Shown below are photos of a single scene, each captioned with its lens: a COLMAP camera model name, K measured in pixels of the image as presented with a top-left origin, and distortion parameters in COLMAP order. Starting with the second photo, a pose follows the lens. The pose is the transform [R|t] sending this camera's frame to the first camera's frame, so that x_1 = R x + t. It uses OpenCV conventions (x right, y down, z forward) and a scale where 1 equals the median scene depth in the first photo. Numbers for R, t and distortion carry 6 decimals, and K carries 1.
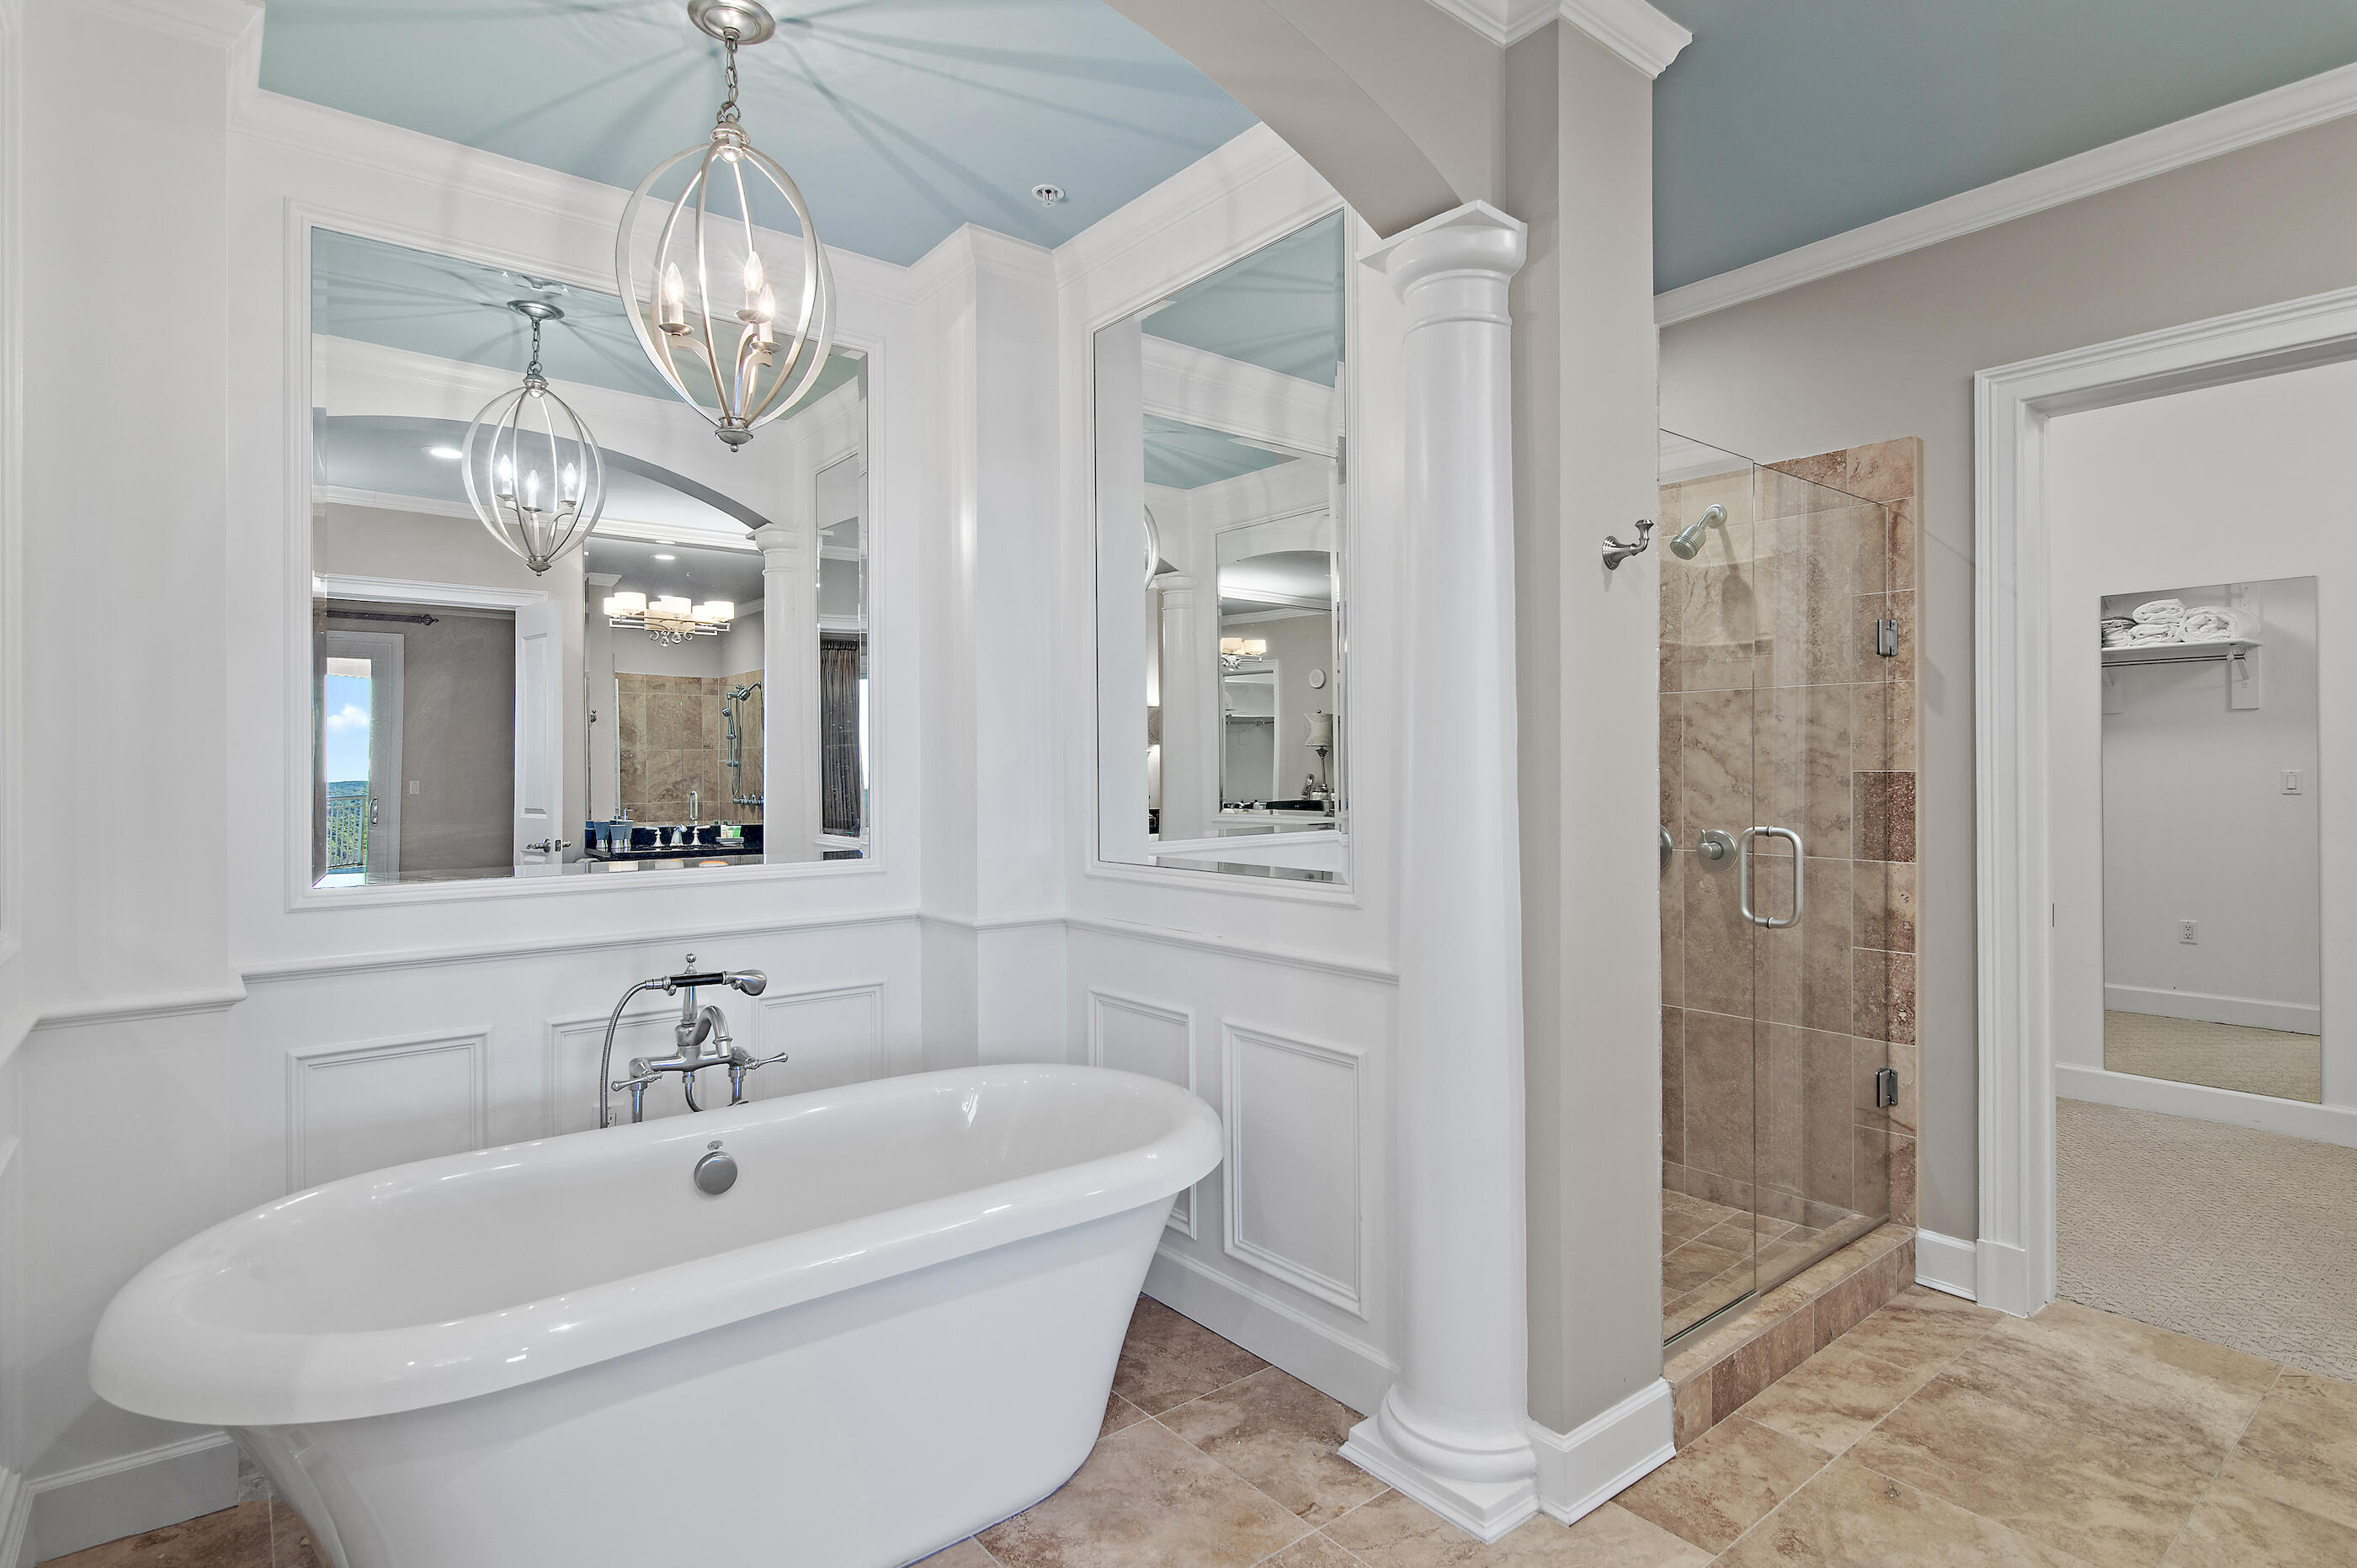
lens RADIAL K [[1156.3, 0, 1179.7], [0, 1156.3, 770.3], [0, 0, 1]] dist [-0.002960, 0.002033]
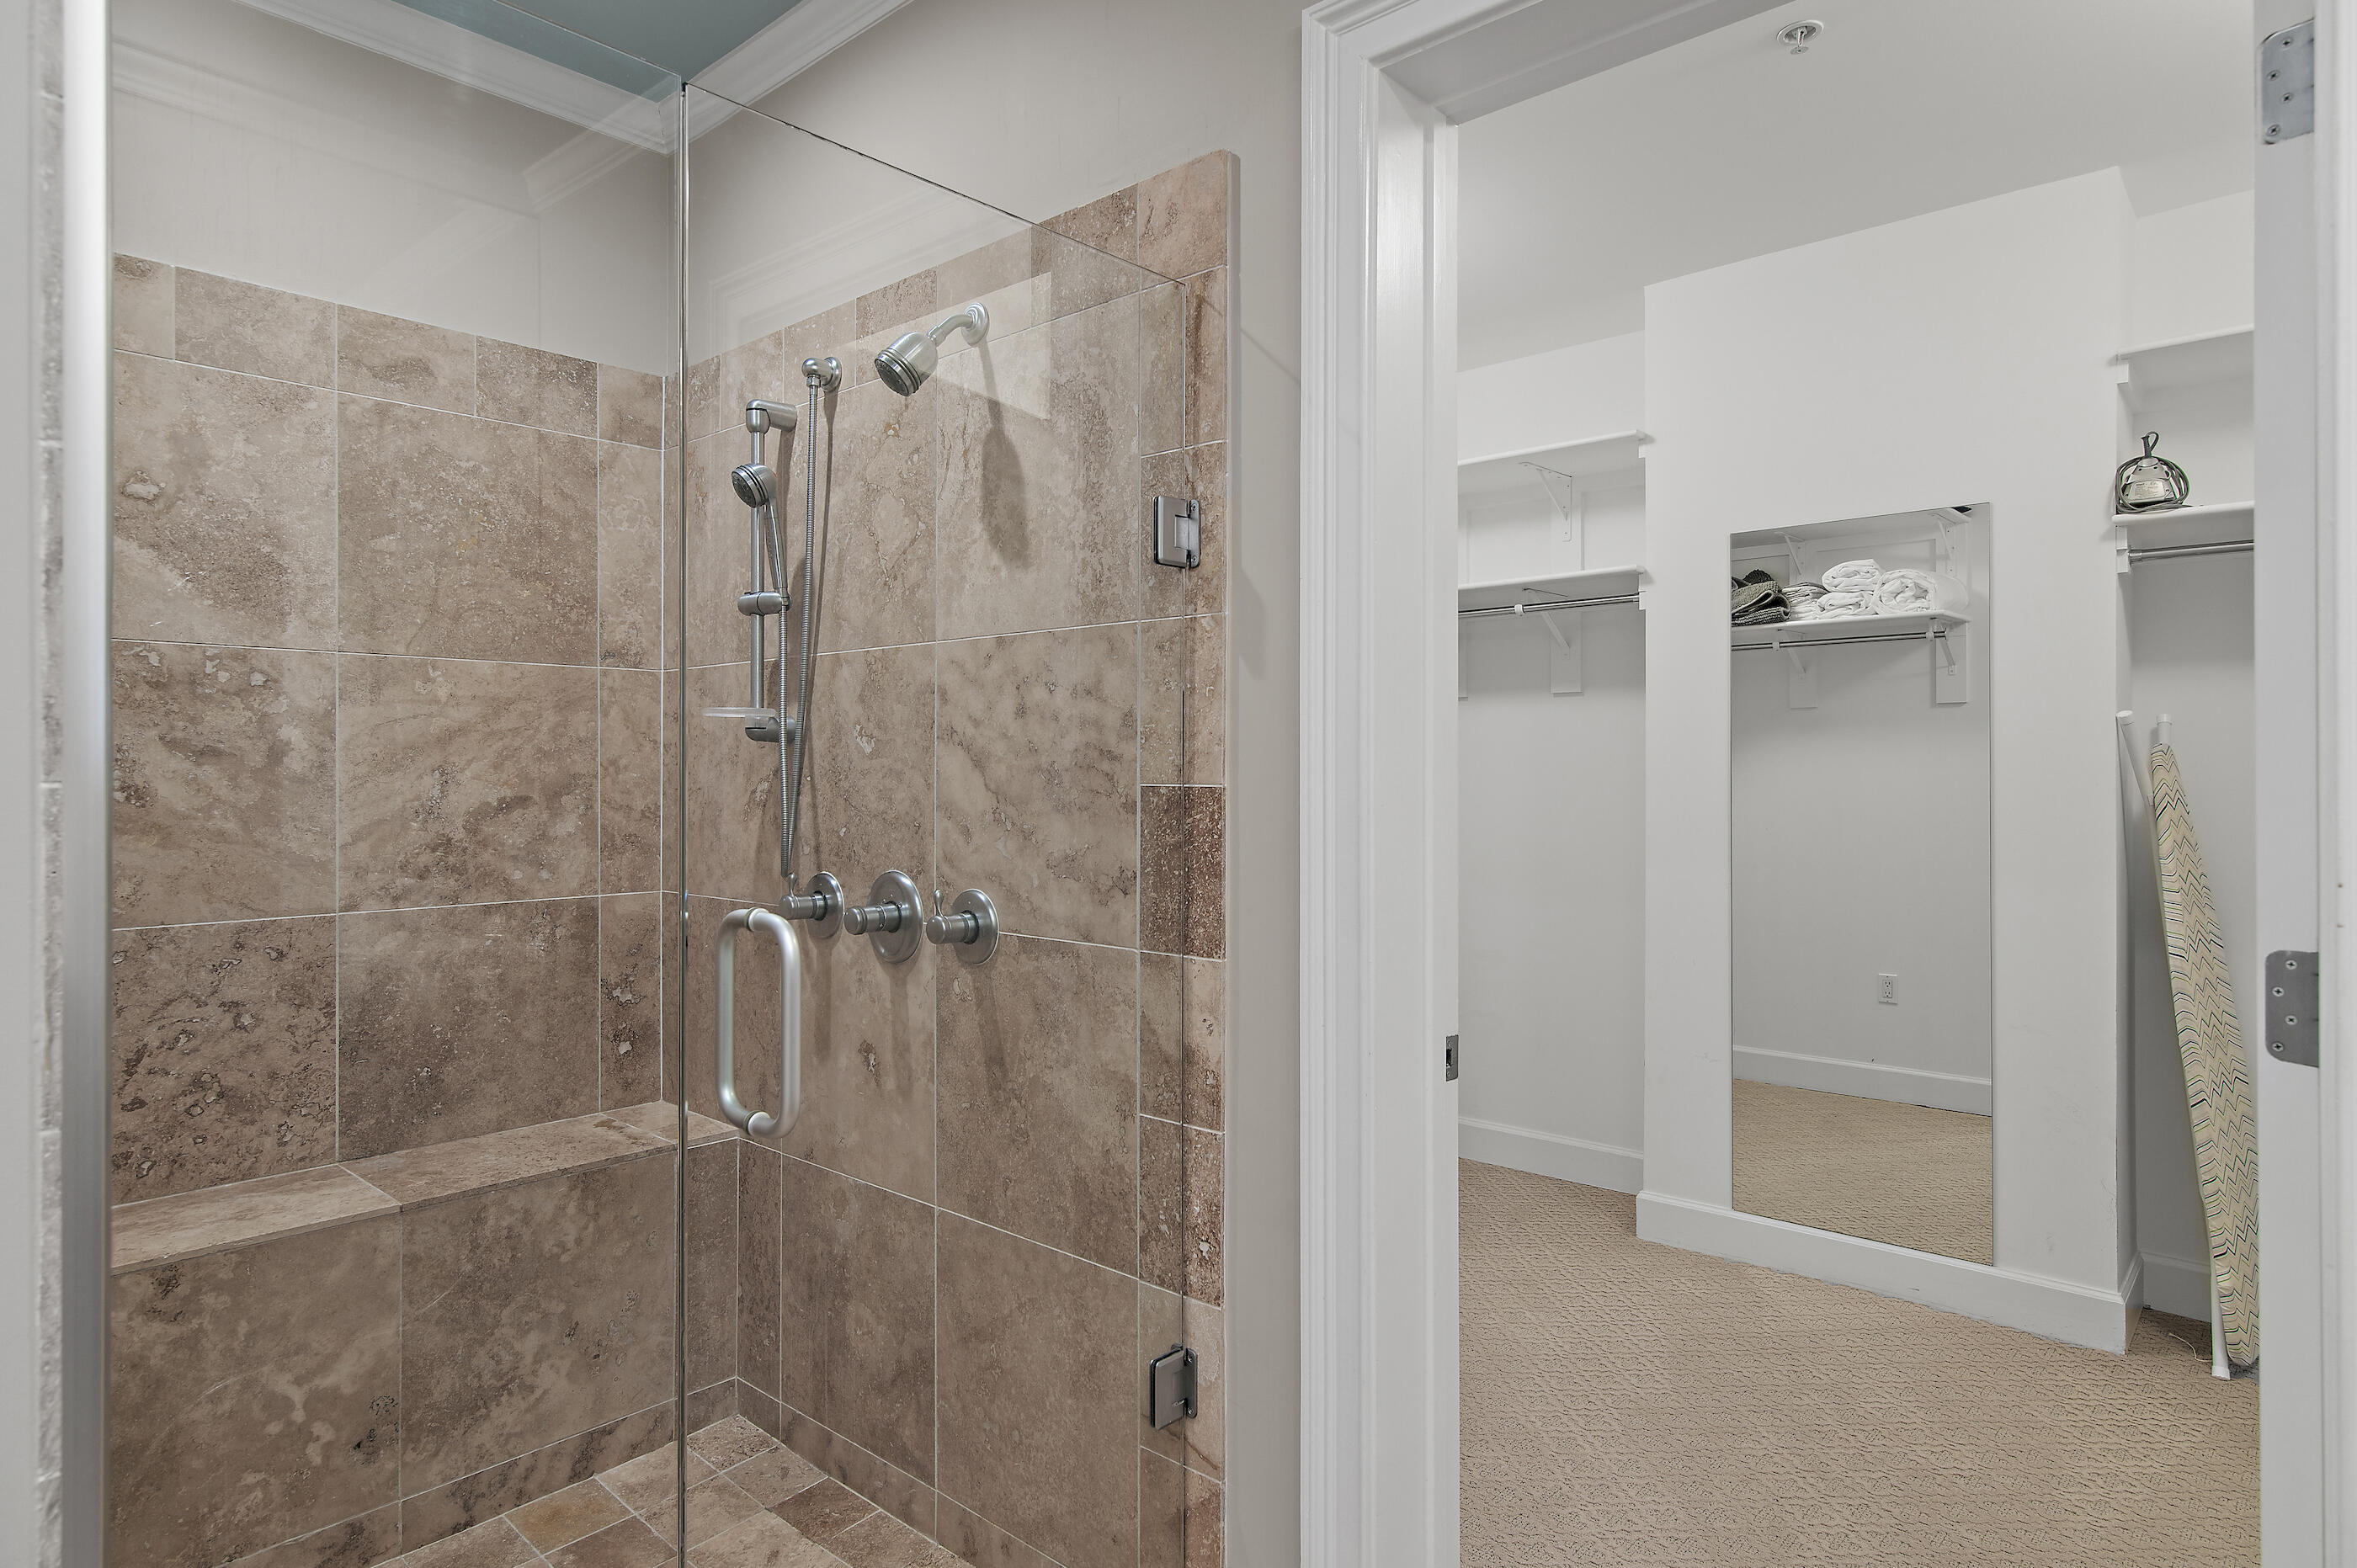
lens RADIAL K [[1279.0, 0, 1170.5], [0, 1279.0, 778.6], [0, 0, 1]] dist [0.008188, 0.000382]
pose [[0.989036, 0.002949, 0.147643, 0.511293], [-0.003161, 0.999994, 0.001200, -0.003049], [-0.147639, -0.001654, 0.989040, 0.413790]]
